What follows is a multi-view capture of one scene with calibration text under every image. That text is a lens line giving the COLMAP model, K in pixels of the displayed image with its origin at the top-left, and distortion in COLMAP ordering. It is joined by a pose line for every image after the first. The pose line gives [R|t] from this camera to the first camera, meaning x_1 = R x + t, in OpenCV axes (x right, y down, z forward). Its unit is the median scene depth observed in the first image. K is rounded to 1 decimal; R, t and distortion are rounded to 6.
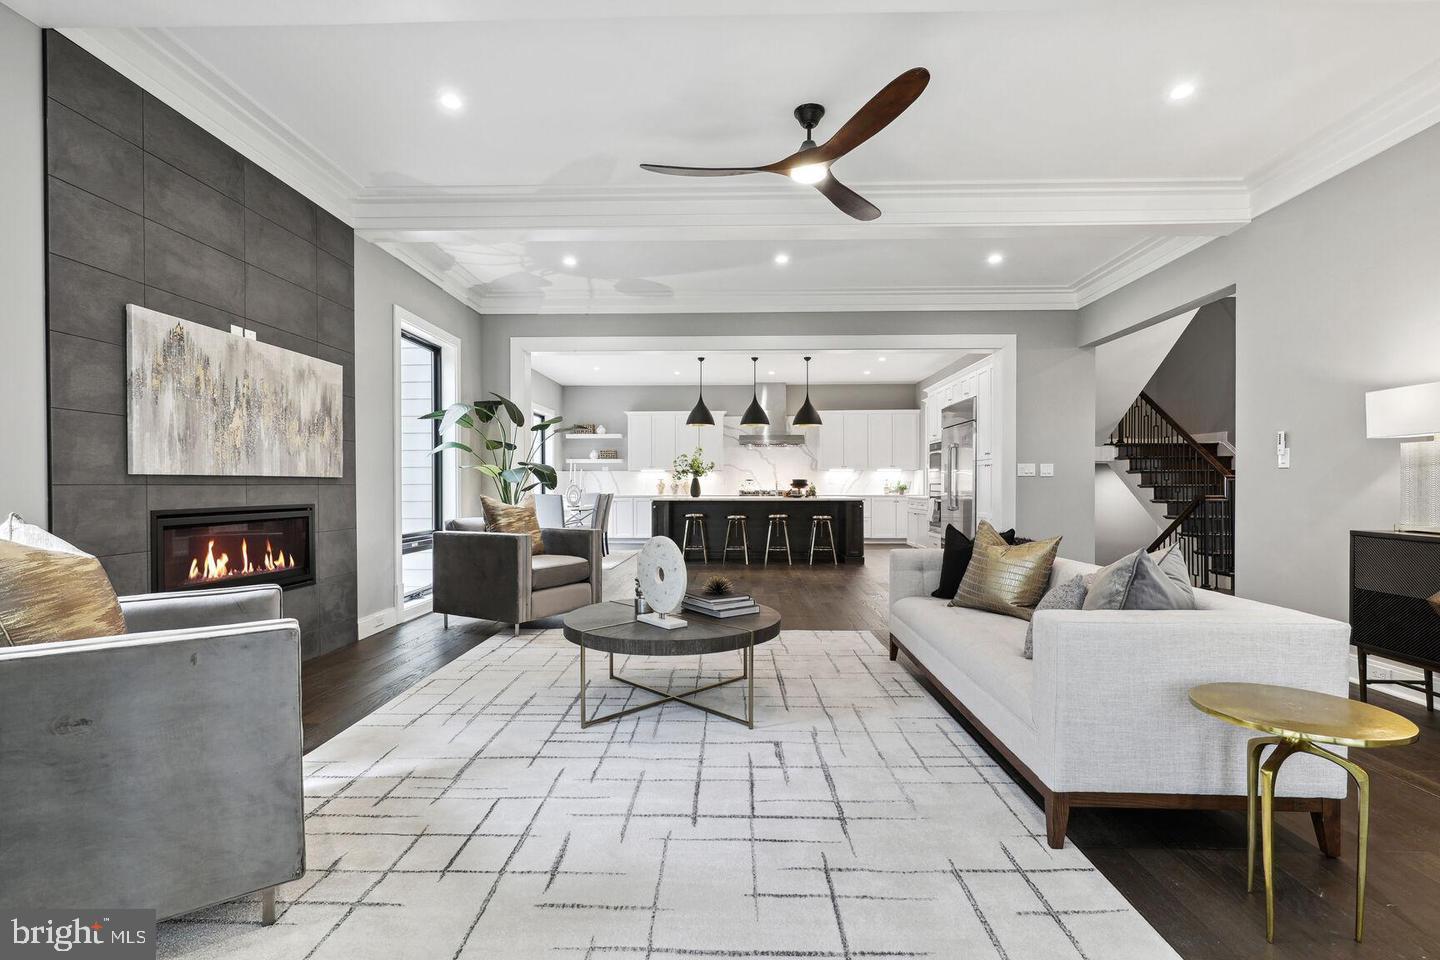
lens RADIAL K [[658.5, 0, 720.5], [0, 658.5, 486.7], [0, 0, 1]] dist [0.002814, -0.000099]
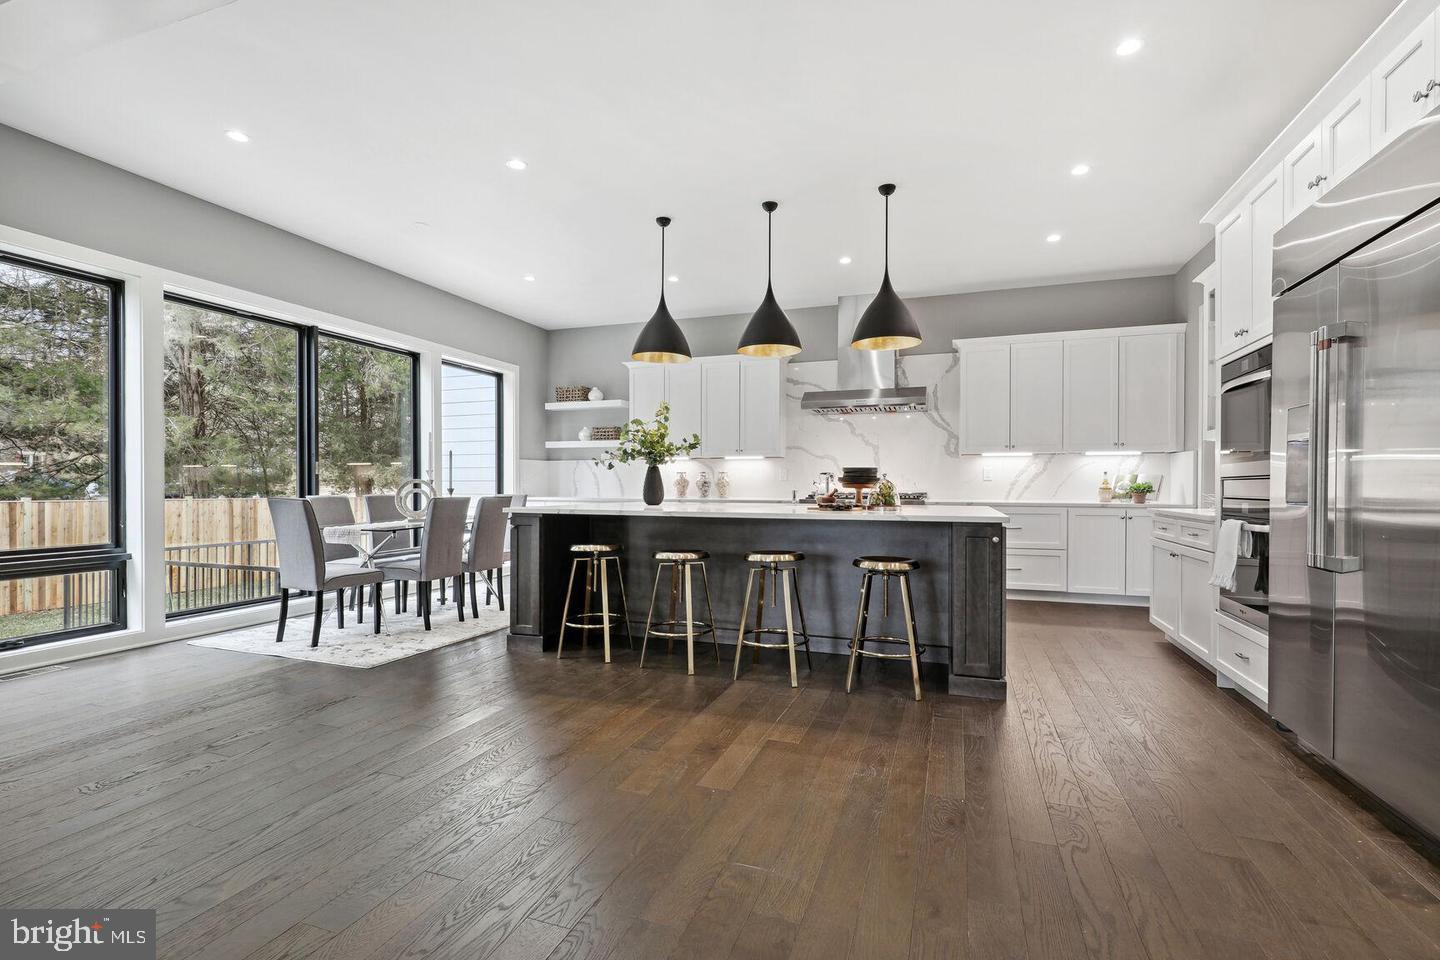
lens RADIAL K [[658.5, 0, 720.5], [0, 658.5, 486.7], [0, 0, 1]] dist [0.002814, -0.000099]
pose [[0.950954, 0.005041, -0.309292, 0.157118], [-0.005122, 0.999987, 0.000550, 0.001562], [0.309291, 0.001061, 0.950967, 0.531326]]
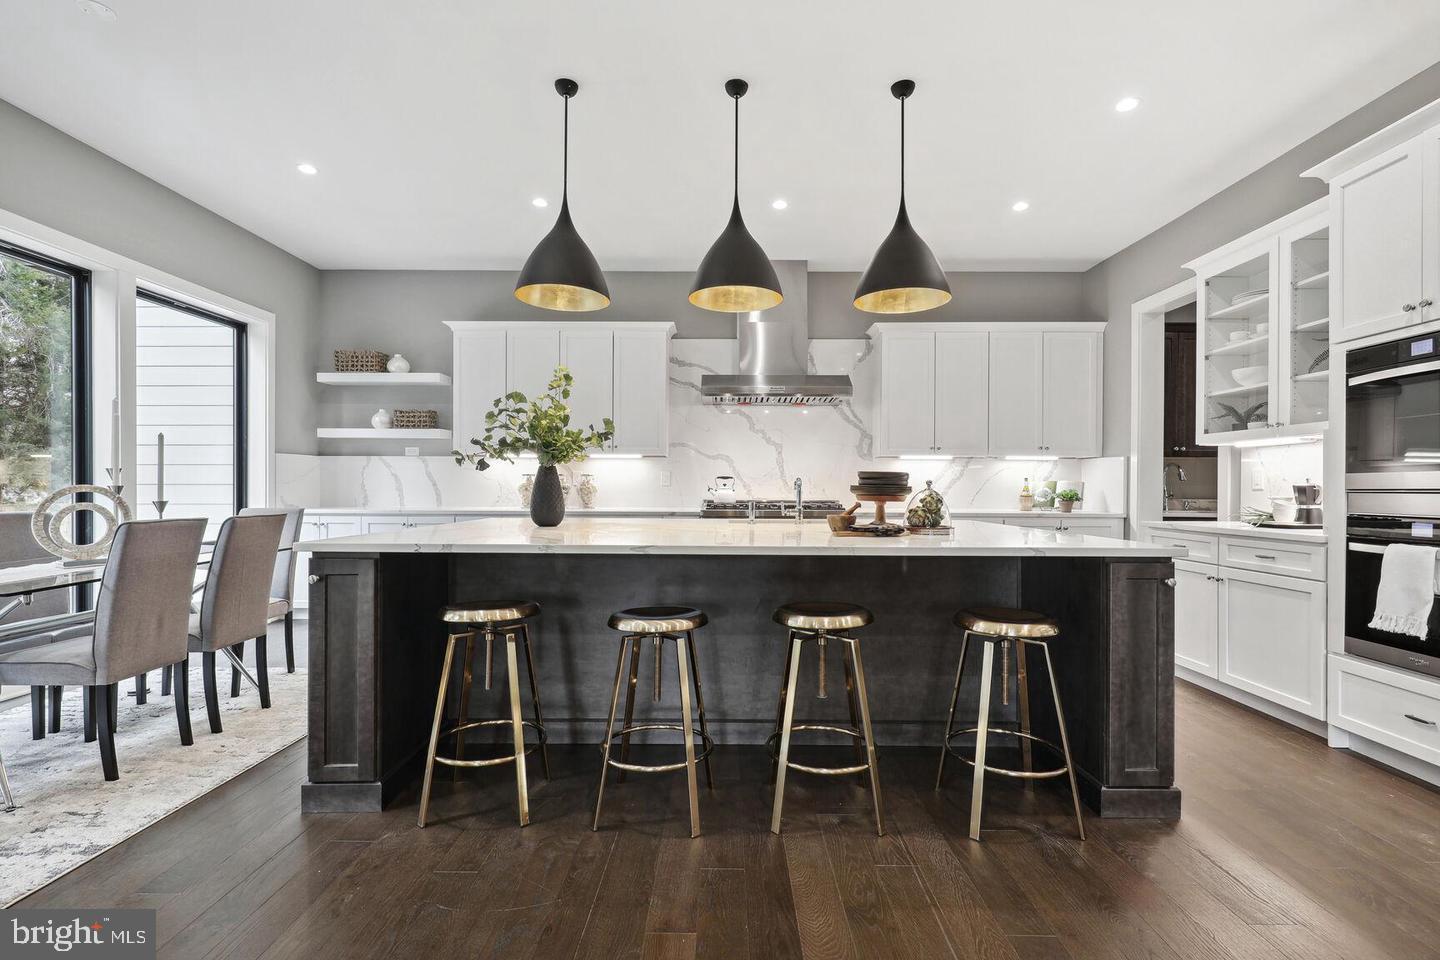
lens RADIAL K [[660.1, 0, 719.2], [0, 660.1, 487.1], [0, 0, 1]] dist [-0.000482, 0.000144]
pose [[0.999763, 0.006637, 0.020723, 0.036811], [-0.006586, 0.999975, -0.002524, -0.002671], [-0.020740, 0.002387, 0.999782, 0.660793]]
